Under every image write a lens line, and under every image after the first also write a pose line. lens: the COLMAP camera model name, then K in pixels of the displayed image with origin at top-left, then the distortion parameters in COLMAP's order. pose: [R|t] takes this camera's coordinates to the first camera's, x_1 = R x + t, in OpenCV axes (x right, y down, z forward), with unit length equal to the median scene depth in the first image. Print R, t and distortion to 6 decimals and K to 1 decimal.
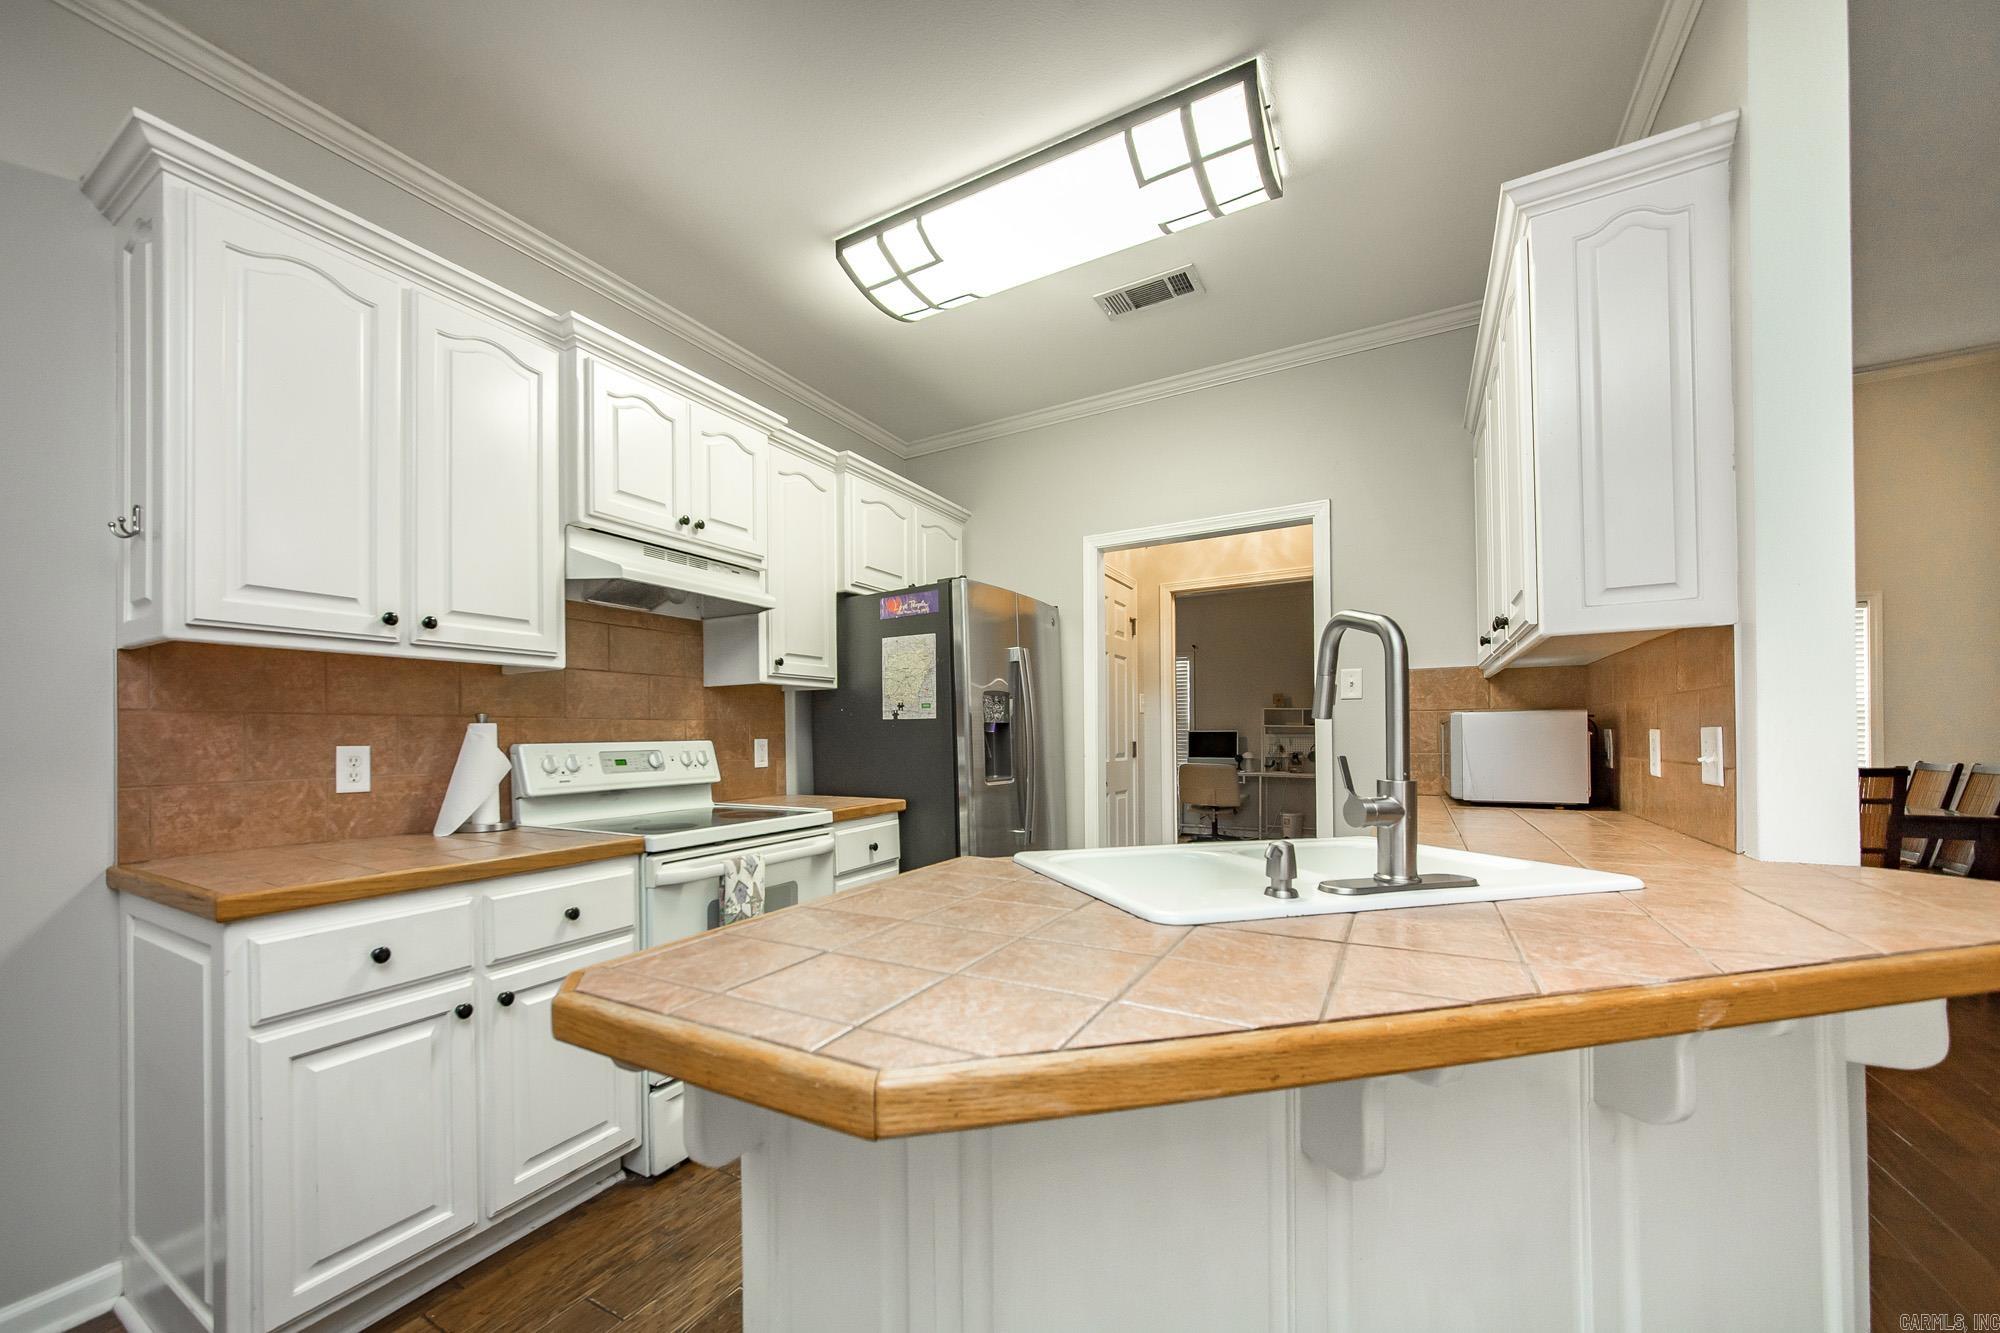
lens RADIAL K [[742.5, 0, 971.8], [0, 742.5, 714.4], [0, 0, 1]] dist [0.000364, -0.000018]
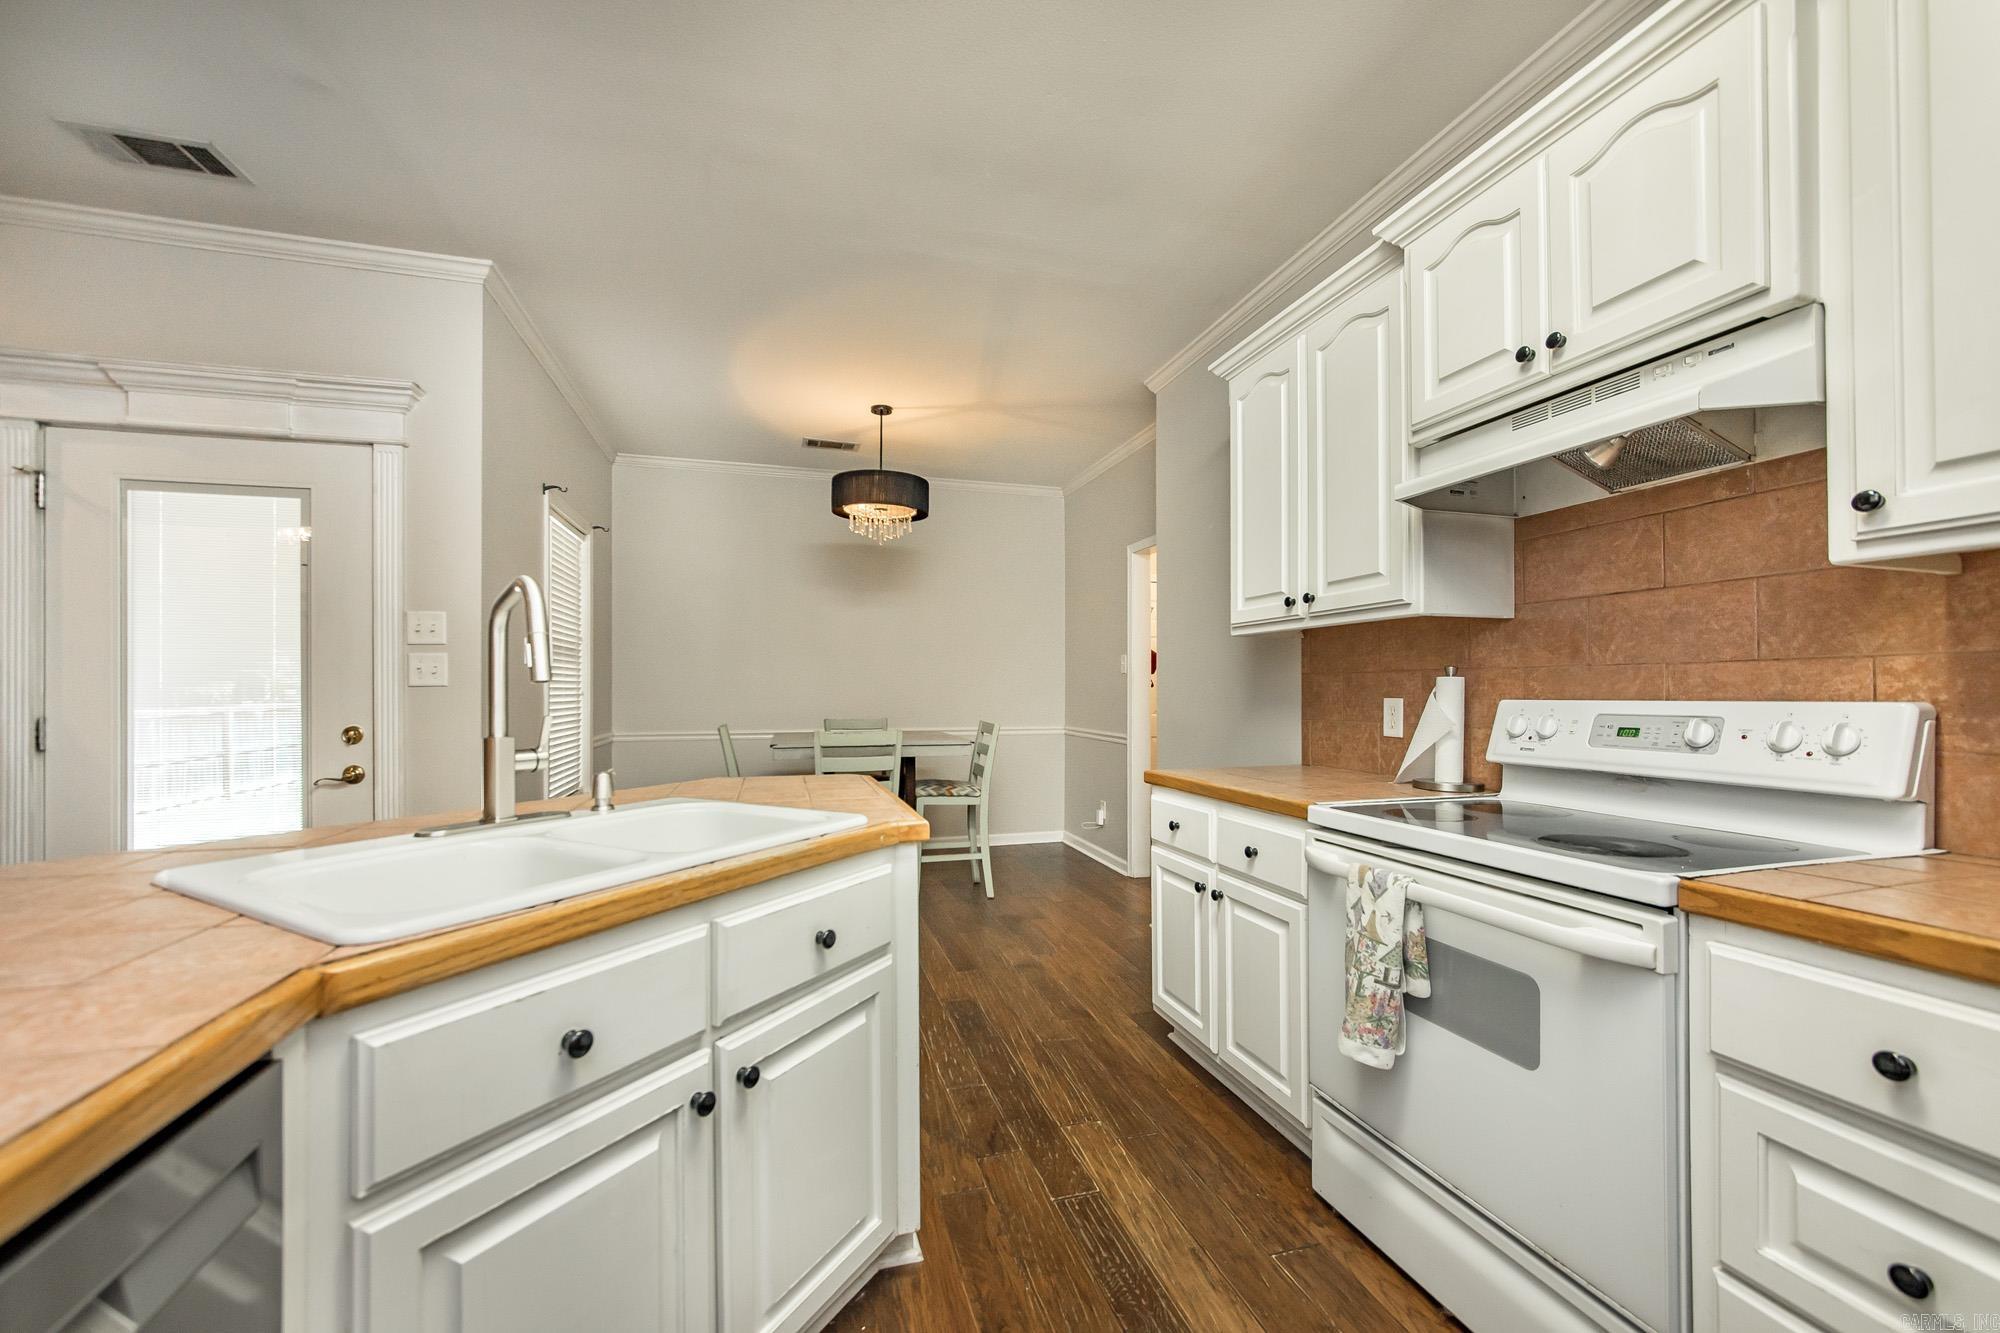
lens RADIAL K [[797.8, 0, 1003.7], [0, 797.8, 682.3], [0, 0, 1]] dist [0.000386, 0.000177]
pose [[-0.690447, 0.002606, -0.723379, 0.448873], [0.028206, 0.999330, -0.023321, 0.025223], [0.722833, -0.036505, -0.690058, 1.222526]]
